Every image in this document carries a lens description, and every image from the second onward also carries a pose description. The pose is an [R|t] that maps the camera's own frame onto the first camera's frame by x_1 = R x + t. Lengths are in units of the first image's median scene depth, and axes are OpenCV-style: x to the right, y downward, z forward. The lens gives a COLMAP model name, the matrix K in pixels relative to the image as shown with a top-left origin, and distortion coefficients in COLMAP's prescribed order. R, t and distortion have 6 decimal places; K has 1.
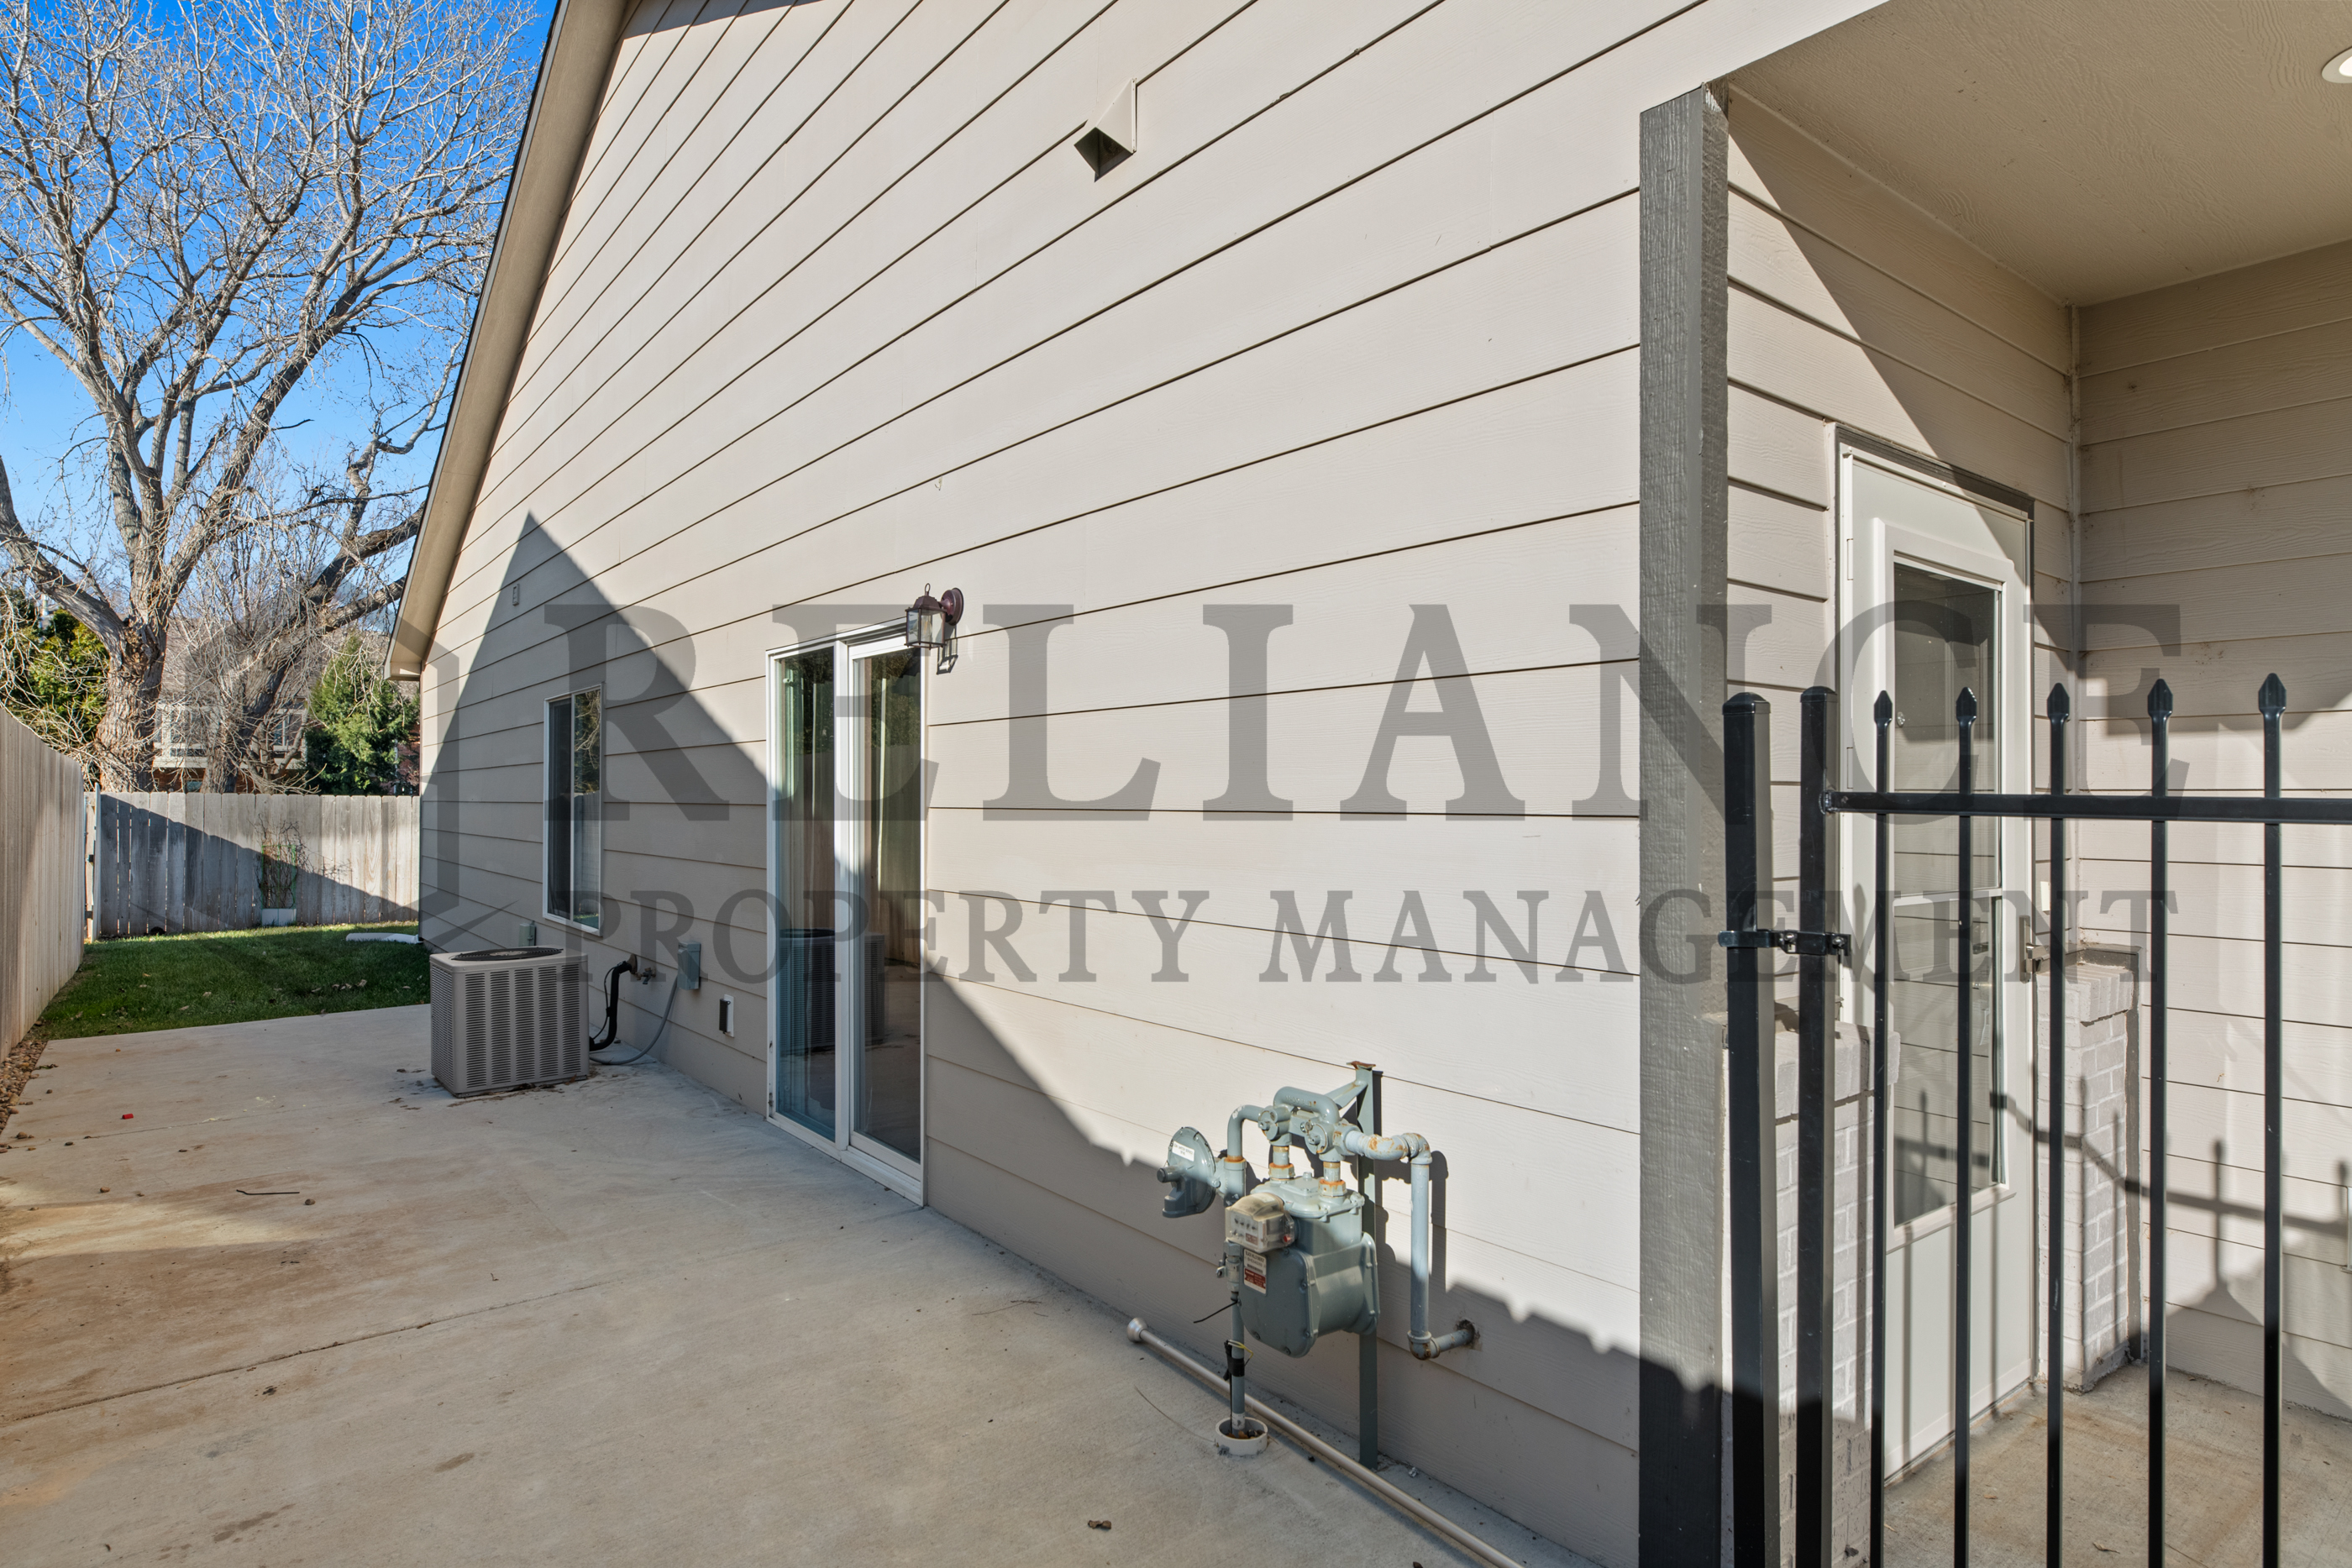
lens RADIAL K [[1285.1, 0, 1198.5], [0, 1285.1, 804.7], [0, 0, 1]] dist [0.003605, -0.001516]
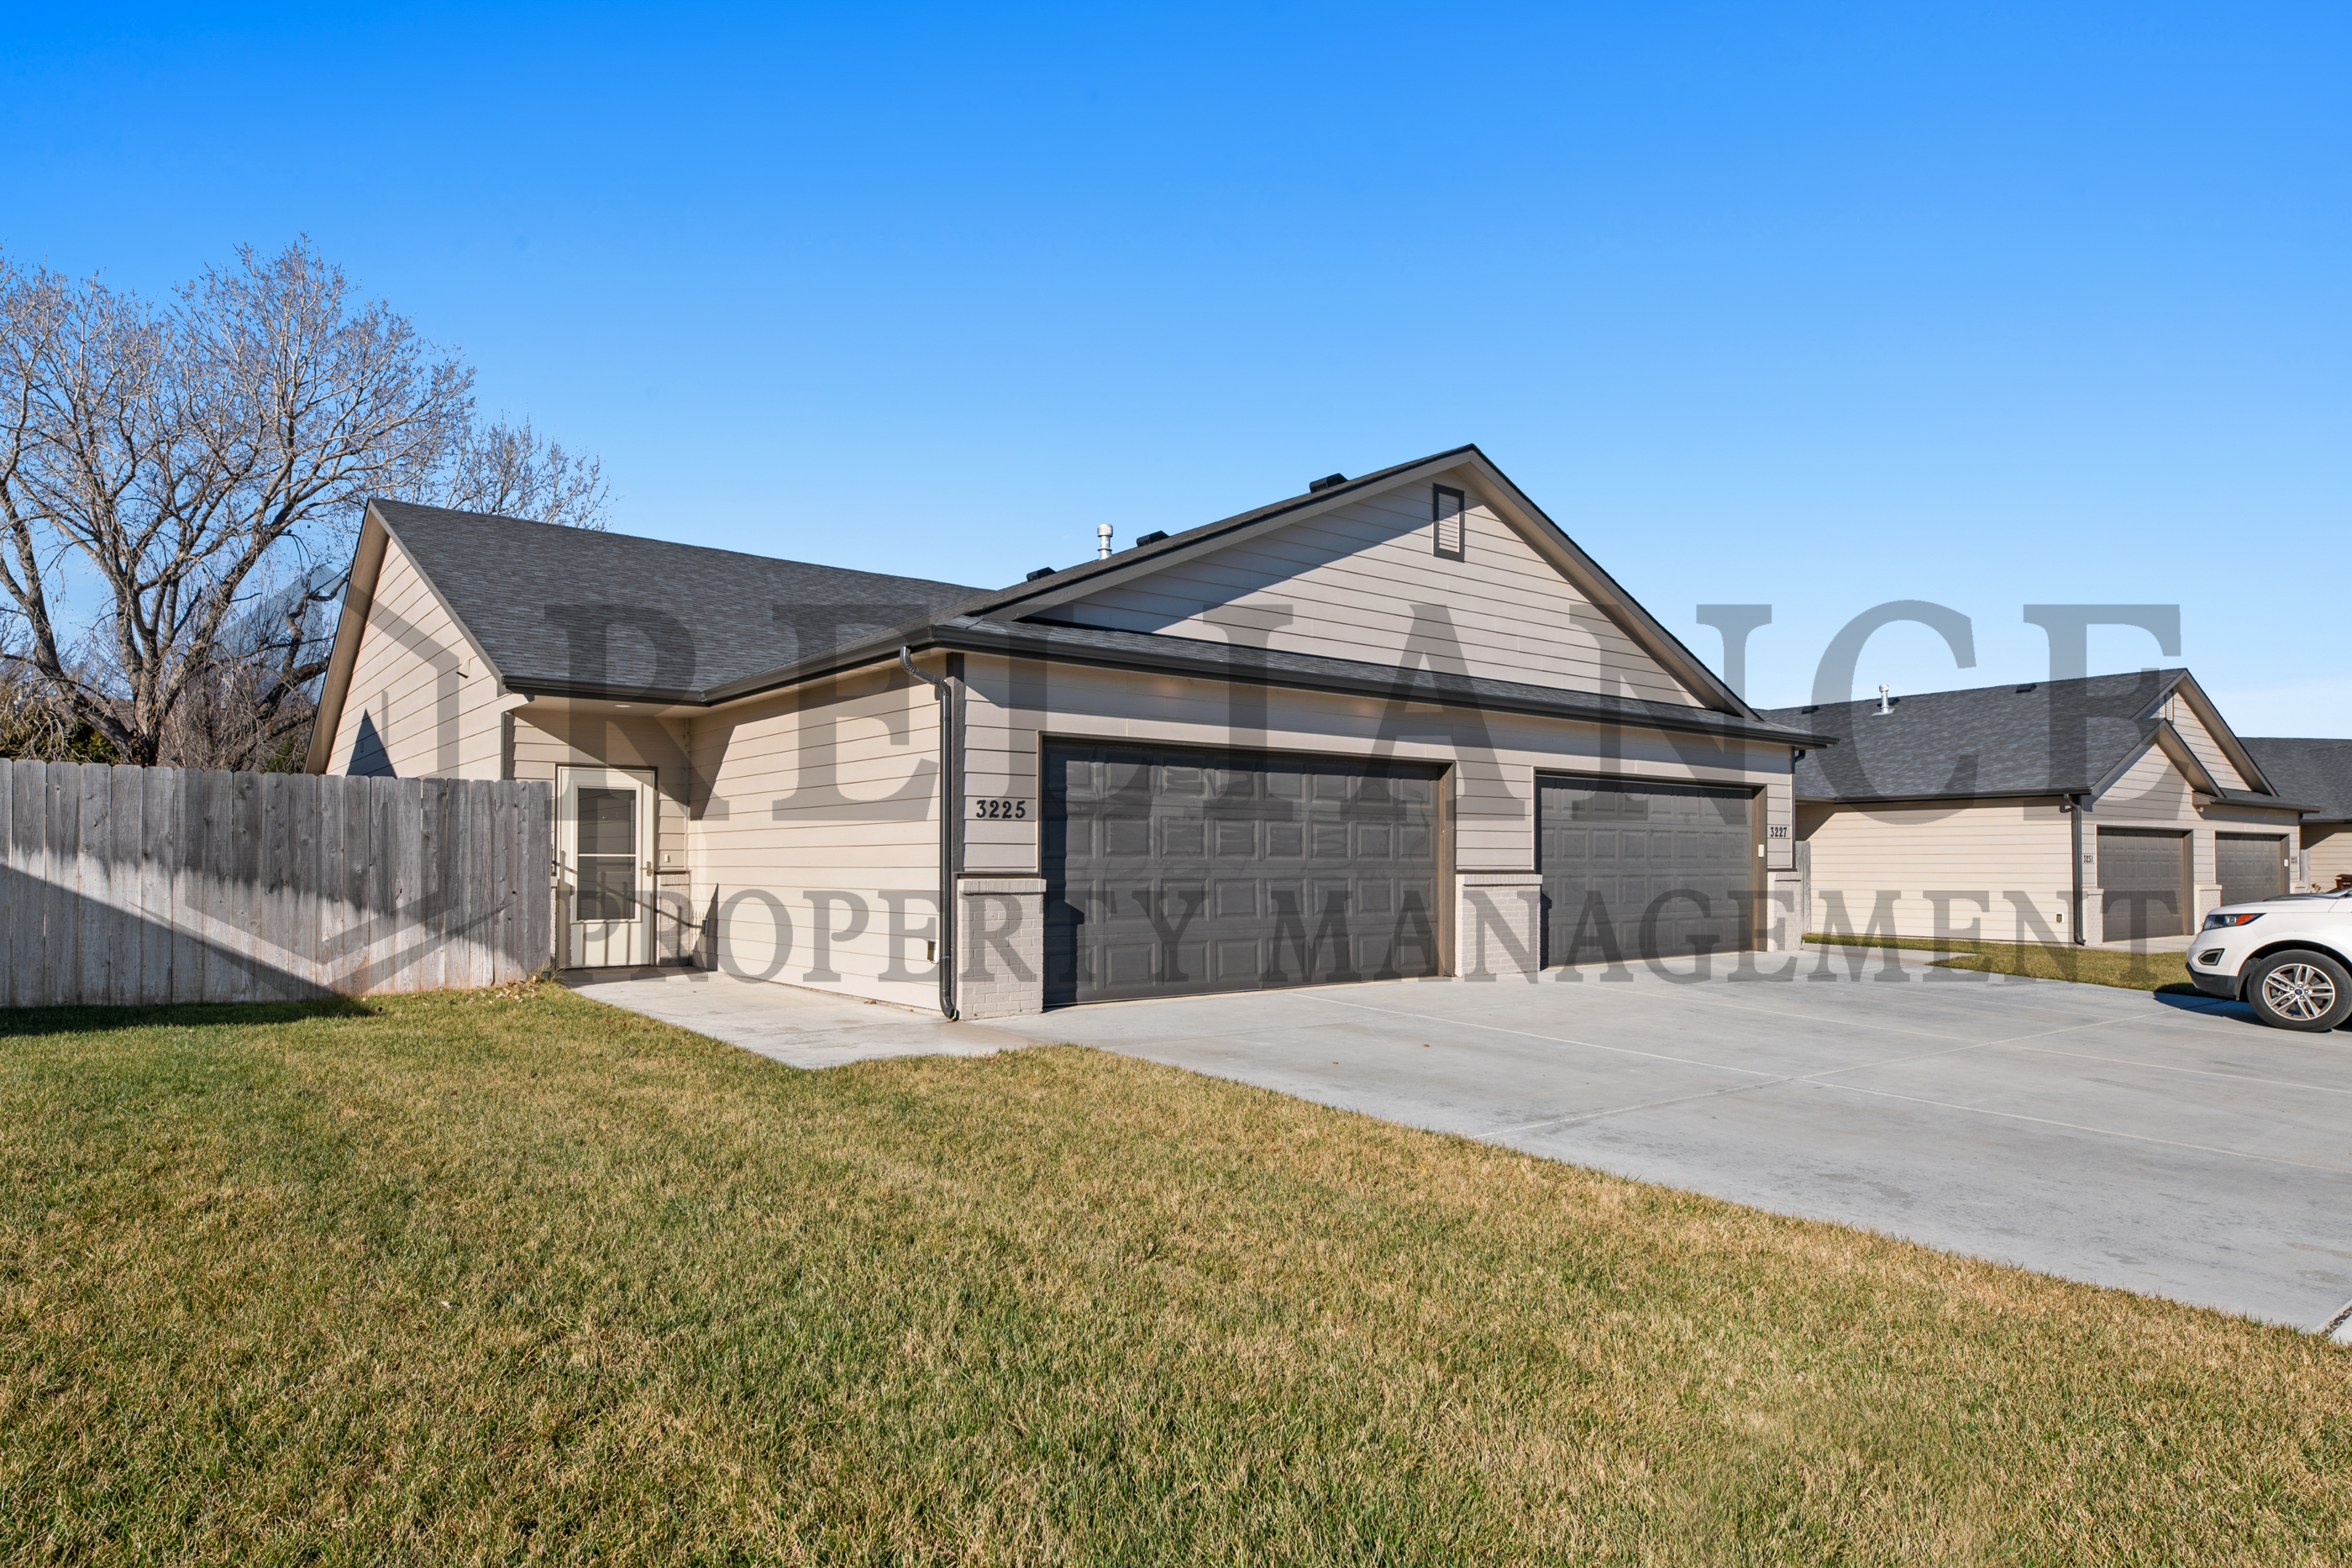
lens RADIAL K [[1285.1, 0, 1169.7], [0, 1285.1, 855.2], [0, 0, 1]] dist [0.003605, -0.001516]
pose [[0.999915, -0.006451, 0.011368, 0.324272], [0.006521, 0.999960, -0.006117, 0.012585], [-0.011328, 0.006191, 0.999917, -0.470061]]
